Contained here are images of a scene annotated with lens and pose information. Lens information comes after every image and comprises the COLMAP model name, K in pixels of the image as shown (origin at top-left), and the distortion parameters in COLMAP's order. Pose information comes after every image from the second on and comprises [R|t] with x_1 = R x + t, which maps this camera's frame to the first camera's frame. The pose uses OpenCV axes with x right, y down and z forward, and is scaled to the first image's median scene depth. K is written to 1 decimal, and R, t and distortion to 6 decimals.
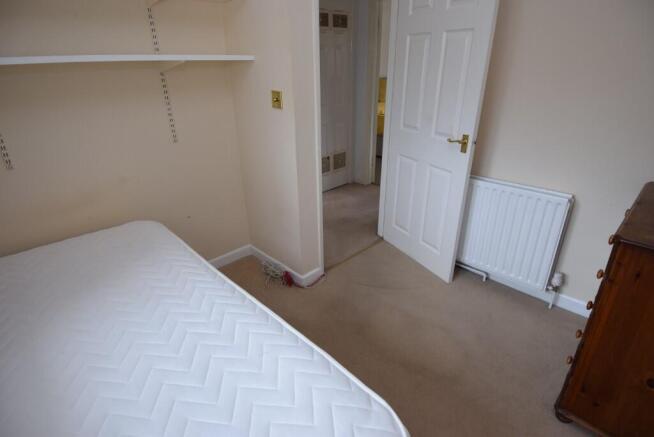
lens RADIAL K [[340.0, 0, 332.9], [0, 340.0, 216.6], [0, 0, 1]] dist [0.036085, -0.045725]
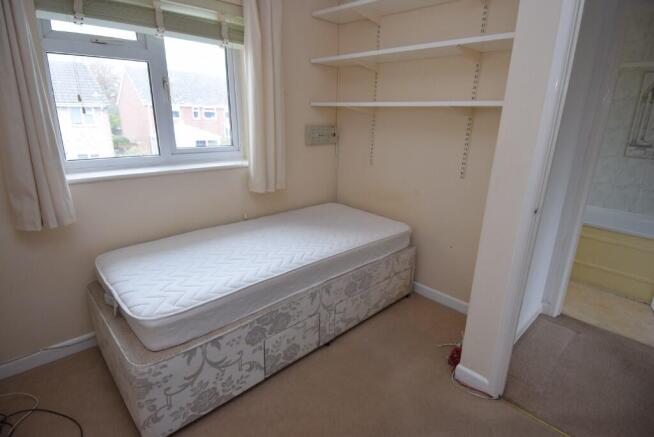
lens RADIAL K [[340.0, 0, 332.9], [0, 340.0, 216.6], [0, 0, 1]] dist [0.036085, -0.045725]
pose [[0.010229, 0.310564, -0.950497, 0.690978], [-0.421402, 0.863355, 0.277557, -0.273331], [0.906816, 0.397702, 0.139704, 0.593178]]
